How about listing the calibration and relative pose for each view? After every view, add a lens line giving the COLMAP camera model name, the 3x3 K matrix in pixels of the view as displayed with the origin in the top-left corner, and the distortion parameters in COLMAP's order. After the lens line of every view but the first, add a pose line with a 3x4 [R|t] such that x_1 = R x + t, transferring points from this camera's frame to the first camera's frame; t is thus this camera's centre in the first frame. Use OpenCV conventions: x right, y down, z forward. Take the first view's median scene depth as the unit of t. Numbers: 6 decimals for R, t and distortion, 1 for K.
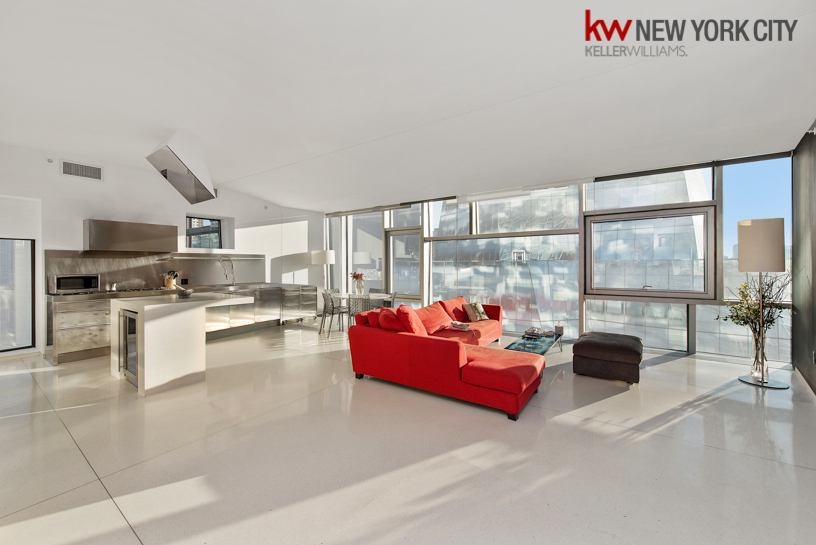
lens RADIAL K [[323.3, 0, 409.7], [0, 323.3, 263.3], [0, 0, 1]] dist [-0.001116, 0.000007]
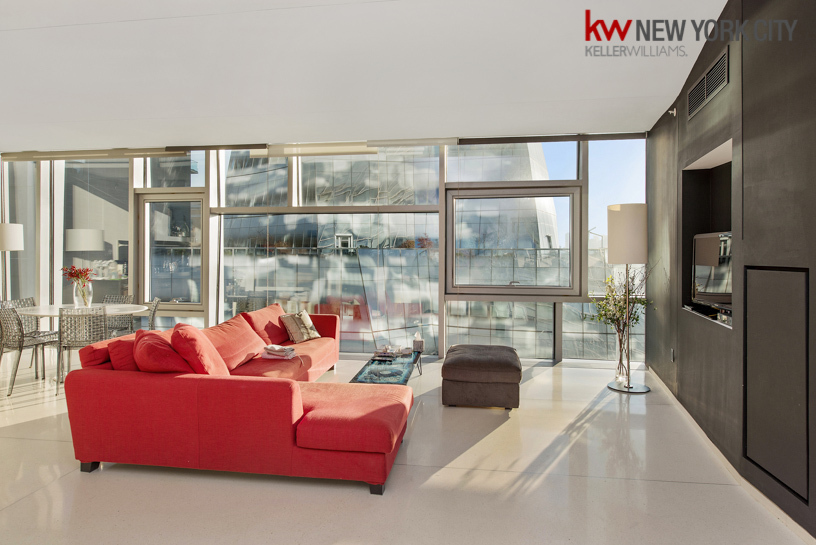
lens RADIAL K [[477.0, 0, 403.4], [0, 477.0, 250.9], [0, 0, 1]] dist [0.002086, -0.000724]
pose [[0.898684, 0.007823, 0.438527, -0.024252], [-0.007605, 0.999969, -0.002252, -0.000185], [-0.438531, -0.001311, 0.898715, 0.050743]]
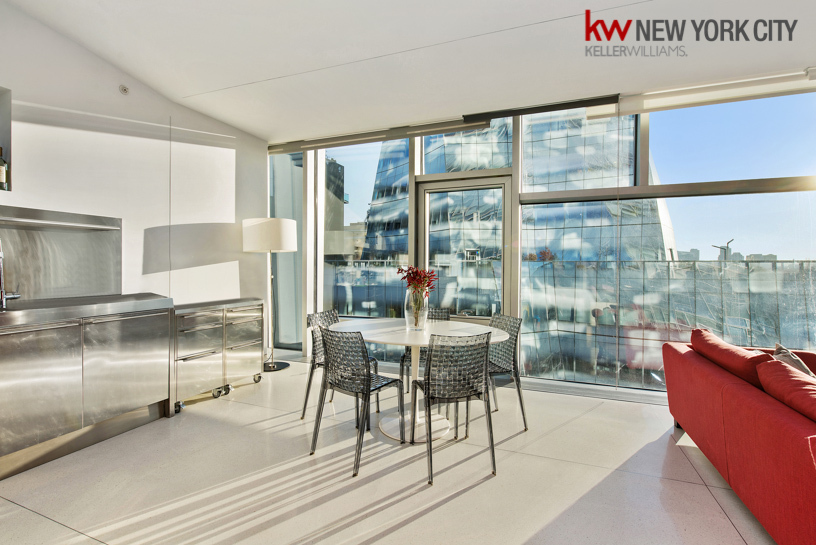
lens RADIAL K [[384.4, 0, 409.7], [0, 384.4, 267.9], [0, 0, 1]] dist [0.001530, 0.000078]
pose [[0.974060, 0.008204, 0.226143, -0.269380], [-0.010102, 0.999923, 0.007237, 0.027664], [-0.226066, -0.009333, 0.974067, 0.594173]]
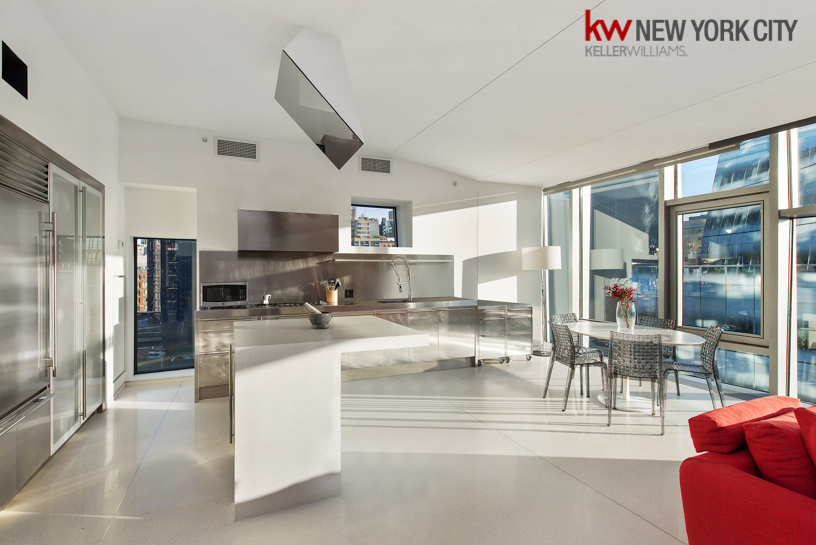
lens RADIAL K [[390.7, 0, 408.0], [0, 390.7, 272.5], [0, 0, 1]] dist [0.000293, -0.000262]
pose [[0.854654, 0.004844, -0.519176, -0.132583], [0.000289, 0.999952, 0.009805, 0.001996], [0.519198, -0.008530, 0.854611, 0.316783]]
